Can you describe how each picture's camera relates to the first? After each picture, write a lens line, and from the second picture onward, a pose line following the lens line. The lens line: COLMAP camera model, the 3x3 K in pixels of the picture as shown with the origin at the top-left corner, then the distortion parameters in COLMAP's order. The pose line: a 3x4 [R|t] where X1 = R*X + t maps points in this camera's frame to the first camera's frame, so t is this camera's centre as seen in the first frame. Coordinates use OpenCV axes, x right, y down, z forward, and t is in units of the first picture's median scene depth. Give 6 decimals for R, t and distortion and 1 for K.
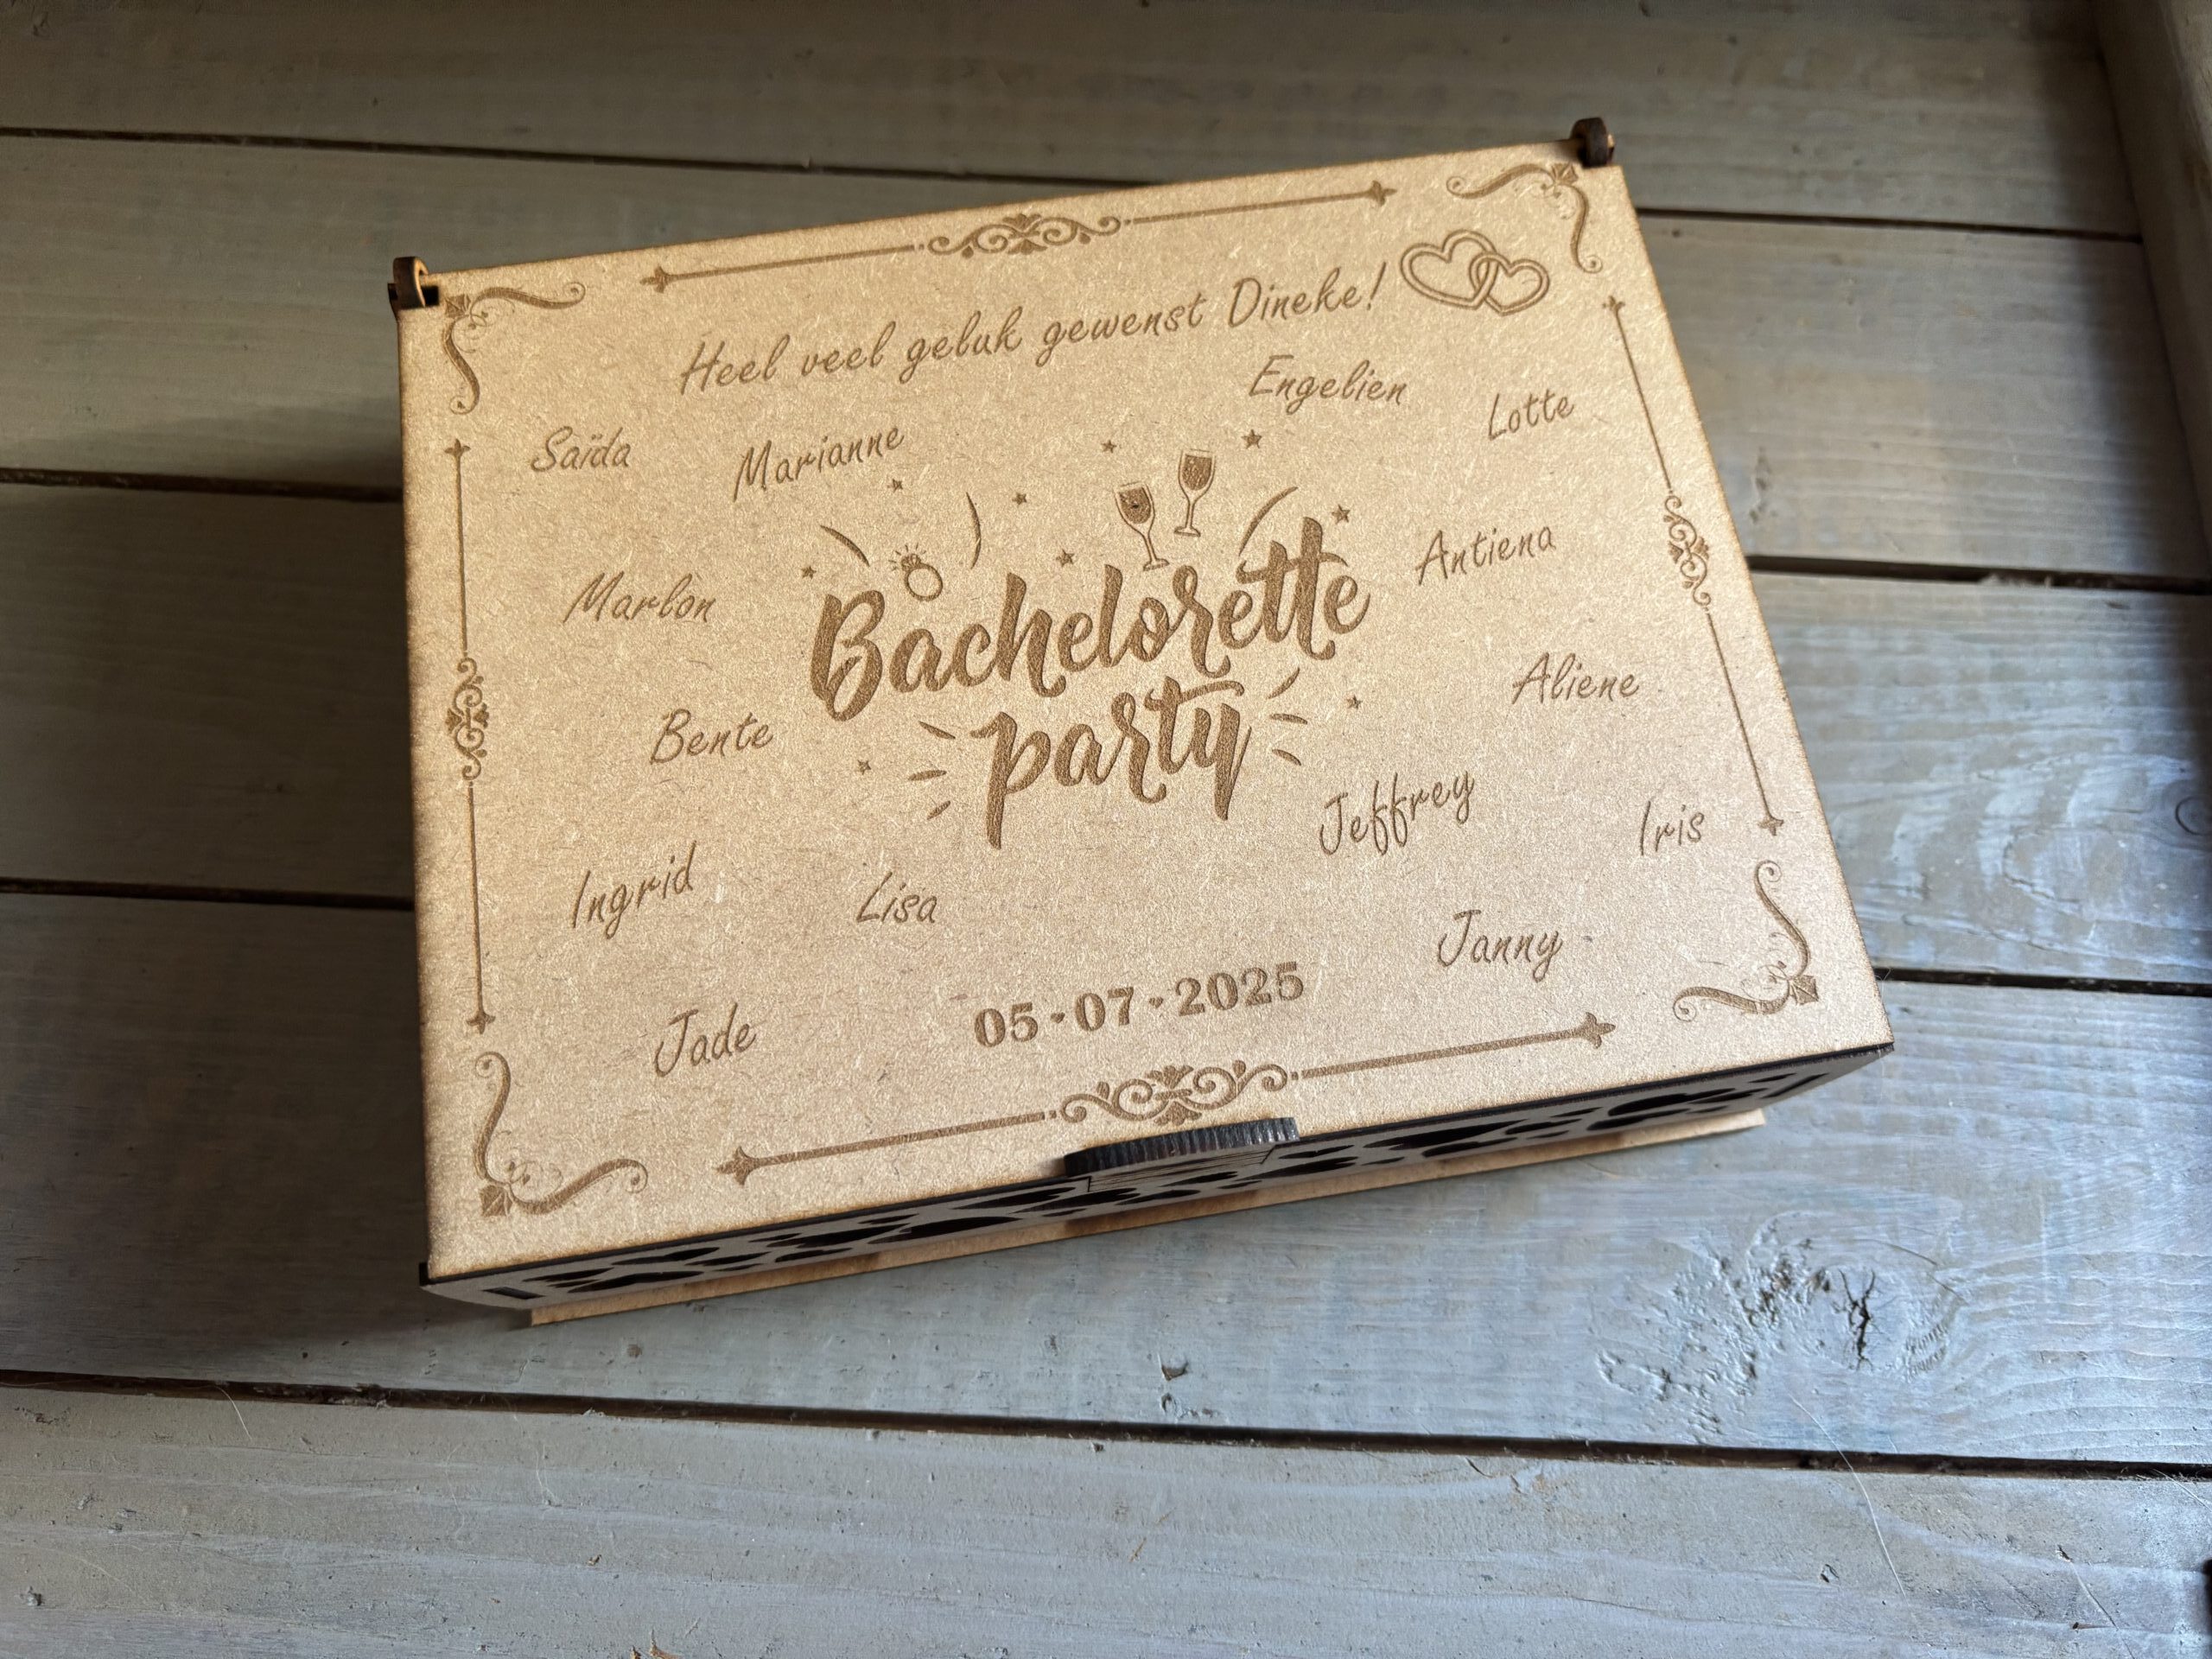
lens RADIAL K [[1659.8, 0, 1126.4], [0, 1659.8, 840.1], [0, 0, 1]] dist [0.028991, -0.047516]
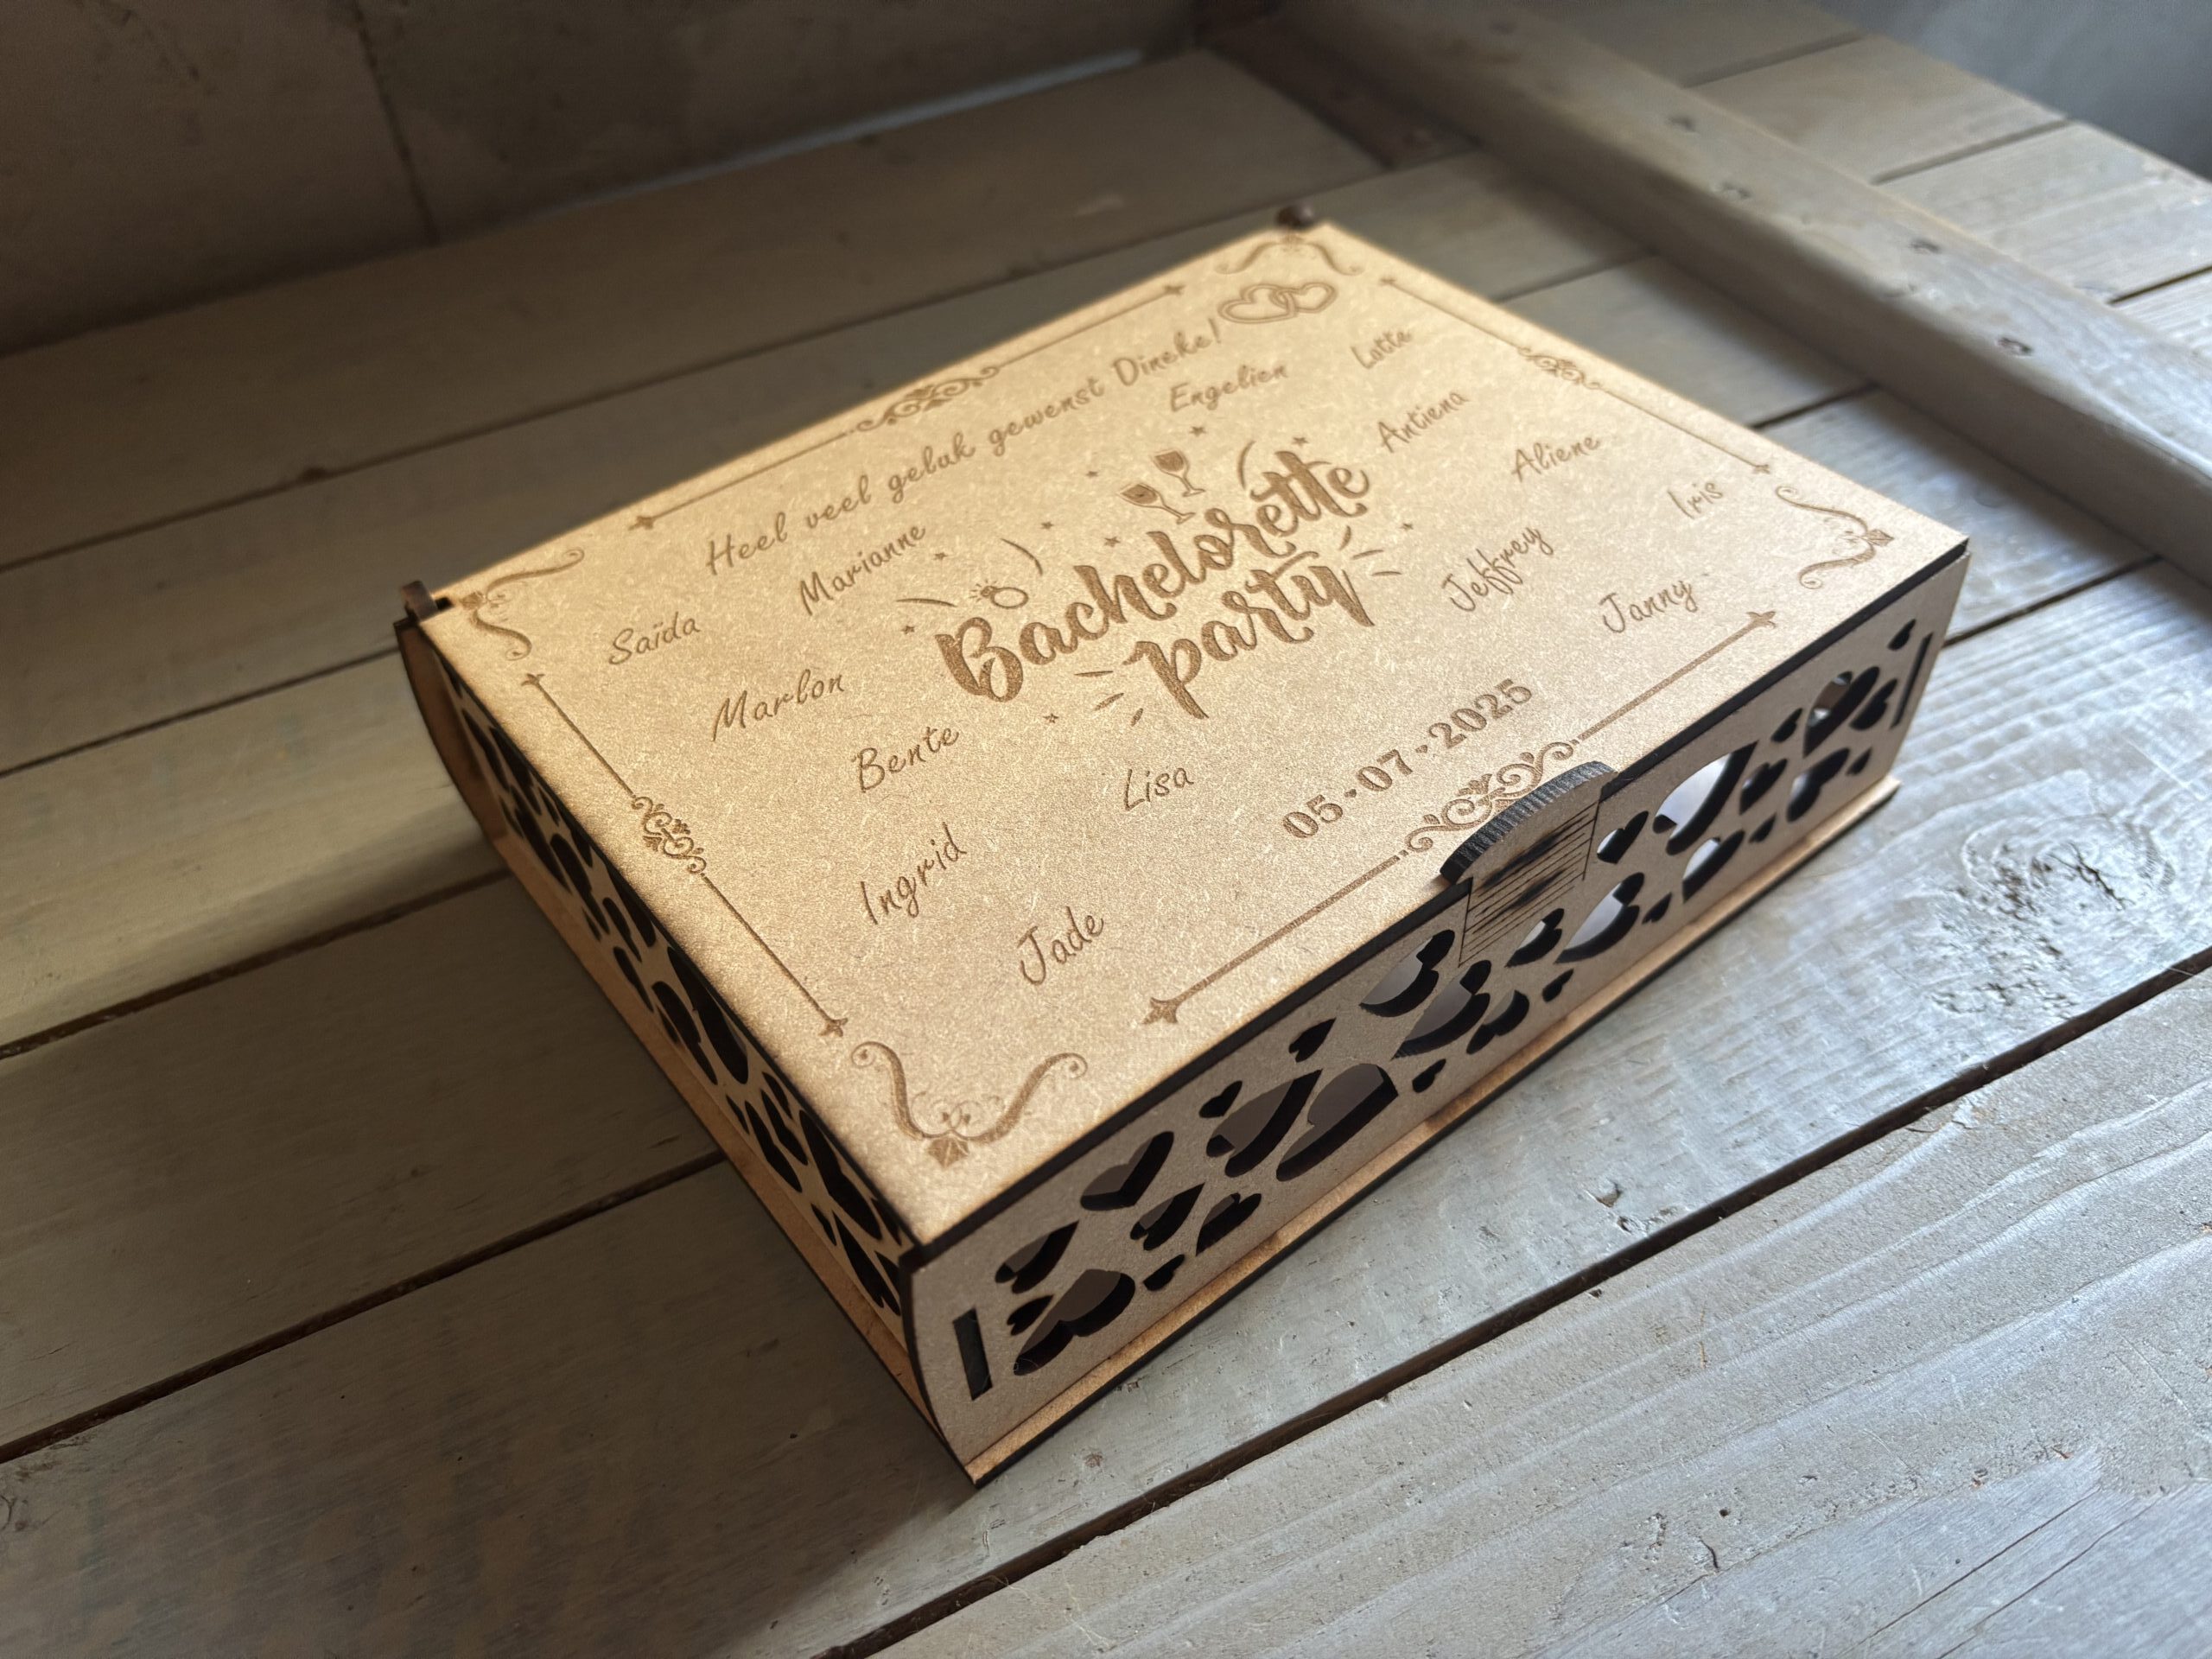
lens RADIAL K [[1659.8, 0, 1158.4], [0, 1659.8, 822.4], [0, 0, 1]] dist [0.028991, -0.047516]
pose [[0.870563, -0.403101, 0.282188, -0.394252], [0.484796, 0.800815, -0.351665, 0.379112], [-0.084223, 0.442950, 0.892581, 0.101195]]
